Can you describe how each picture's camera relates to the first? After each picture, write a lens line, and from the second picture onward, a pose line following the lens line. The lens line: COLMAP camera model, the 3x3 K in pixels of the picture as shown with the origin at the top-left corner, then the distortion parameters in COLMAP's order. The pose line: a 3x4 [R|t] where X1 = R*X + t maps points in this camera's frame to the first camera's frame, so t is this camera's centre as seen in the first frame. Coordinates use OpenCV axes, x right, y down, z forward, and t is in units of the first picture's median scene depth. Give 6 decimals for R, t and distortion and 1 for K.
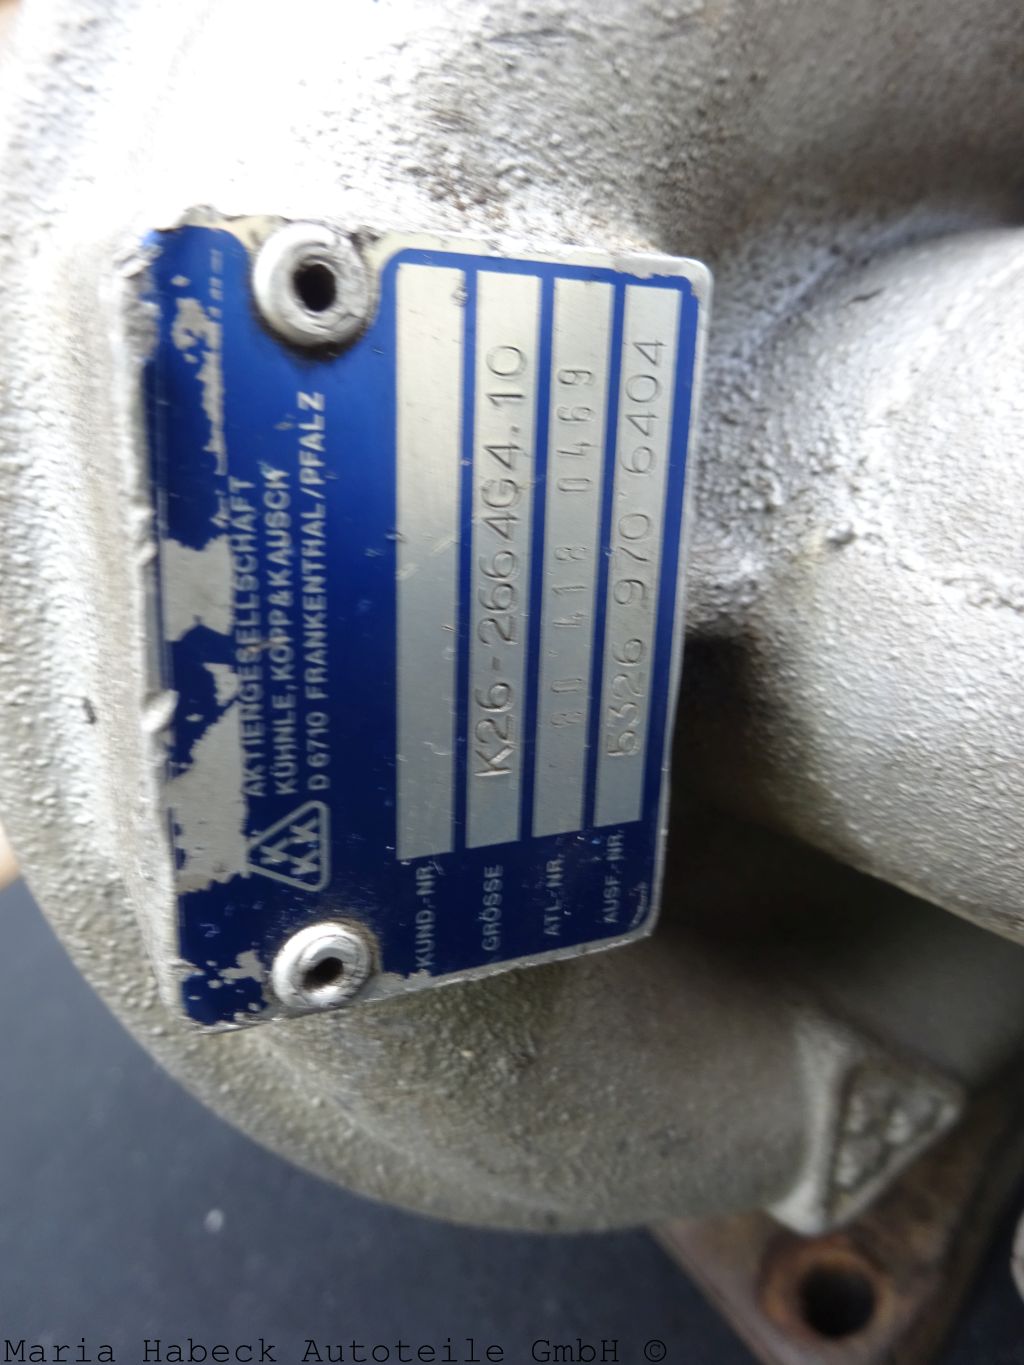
lens RADIAL K [[979.3, 0, 506.9], [0, 979.3, 691.8], [0, 0, 1]] dist [0.006203, -0.002441]
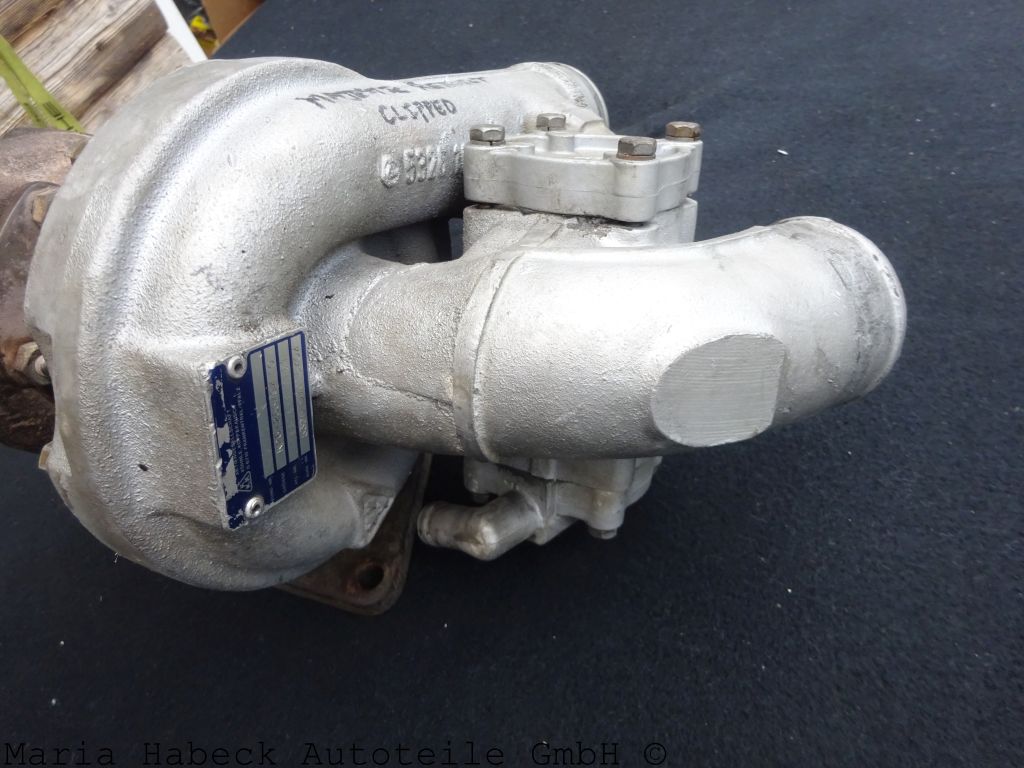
lens RADIAL K [[734.7, 0, 508.6], [0, 734.7, 384.8], [0, 0, 1]] dist [0.006203, -0.002441]
pose [[0.783879, -0.250577, 0.568107, -0.977584], [0.157793, 0.965307, 0.208048, -0.703168], [-0.600529, -0.073441, 0.796223, -2.101229]]
